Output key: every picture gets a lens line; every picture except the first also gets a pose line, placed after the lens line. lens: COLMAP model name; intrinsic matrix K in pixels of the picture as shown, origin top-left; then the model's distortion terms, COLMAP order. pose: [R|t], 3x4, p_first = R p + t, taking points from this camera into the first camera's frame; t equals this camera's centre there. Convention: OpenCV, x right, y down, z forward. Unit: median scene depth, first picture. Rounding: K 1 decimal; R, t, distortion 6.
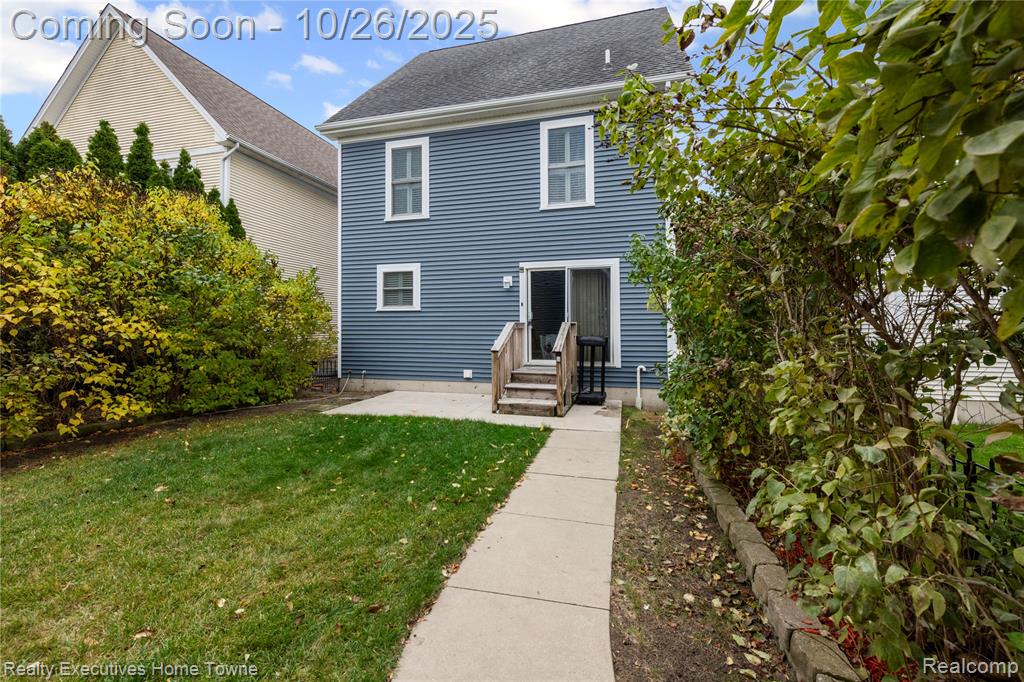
lens RADIAL K [[409.0, 0, 505.2], [0, 409.0, 305.2], [0, 0, 1]] dist [0.007926, 0.000032]
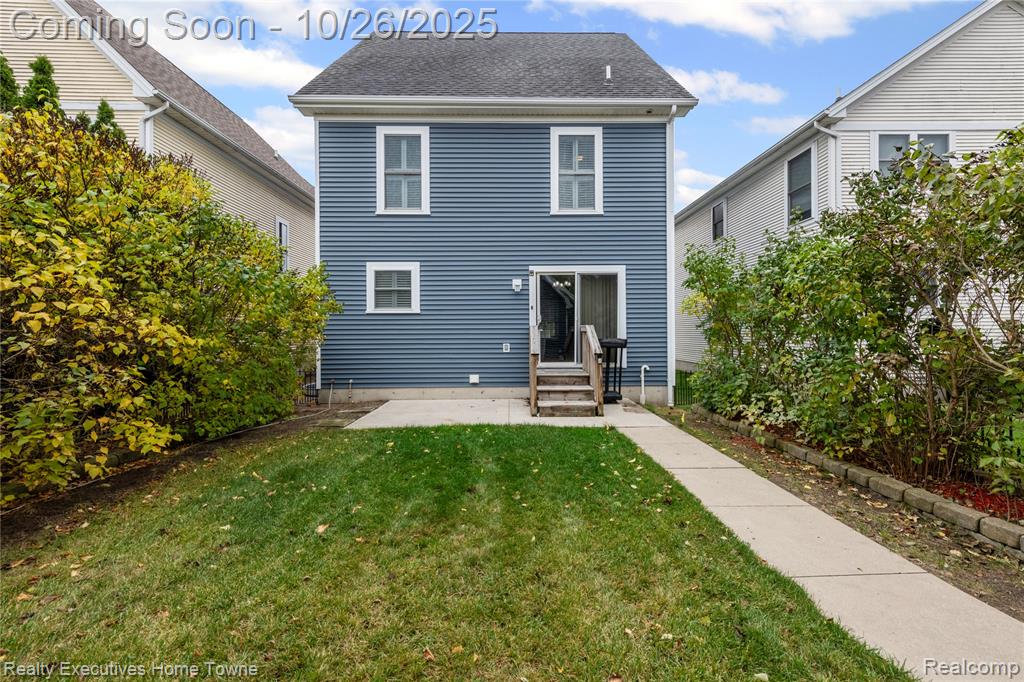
lens RADIAL K [[409.0, 0, 506.6], [0, 409.0, 316.6], [0, 0, 1]] dist [0.007926, 0.000032]
pose [[0.962618, 0.005469, 0.270806, -0.289301], [-0.010125, 0.999824, 0.015798, 0.004257], [-0.270672, -0.017949, 0.962504, 0.051987]]
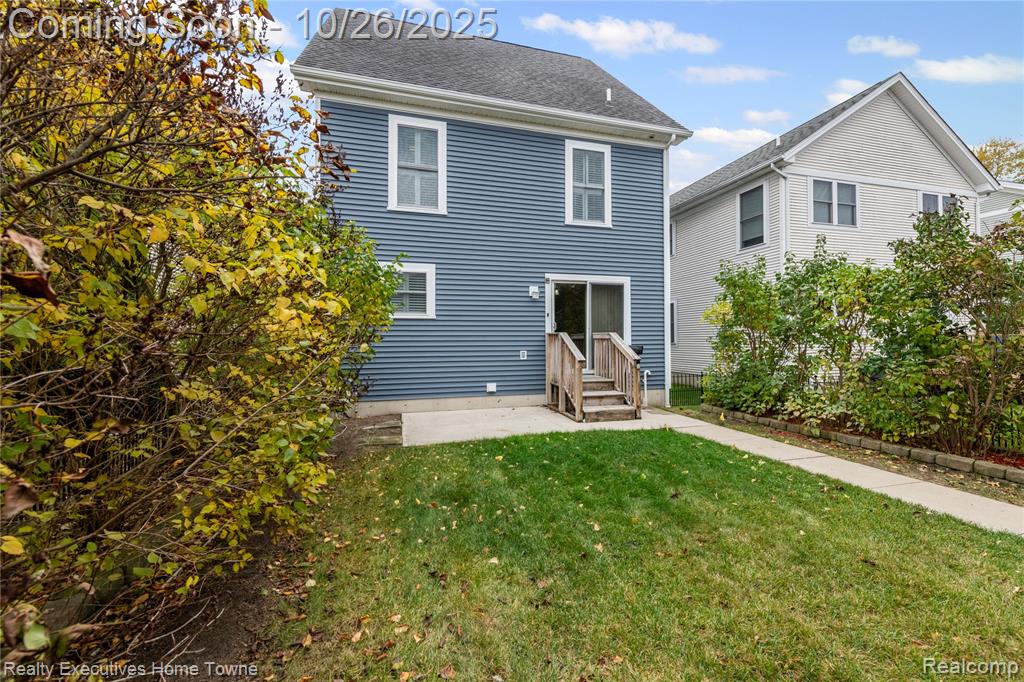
lens RADIAL K [[409.0, 0, 504.8], [0, 409.0, 319.8], [0, 0, 1]] dist [0.007926, 0.000032]
pose [[0.861045, 0.023117, 0.508003, -0.561384], [-0.024851, 0.999685, -0.003370, 0.015510], [-0.507921, -0.009723, 0.861349, 0.184433]]
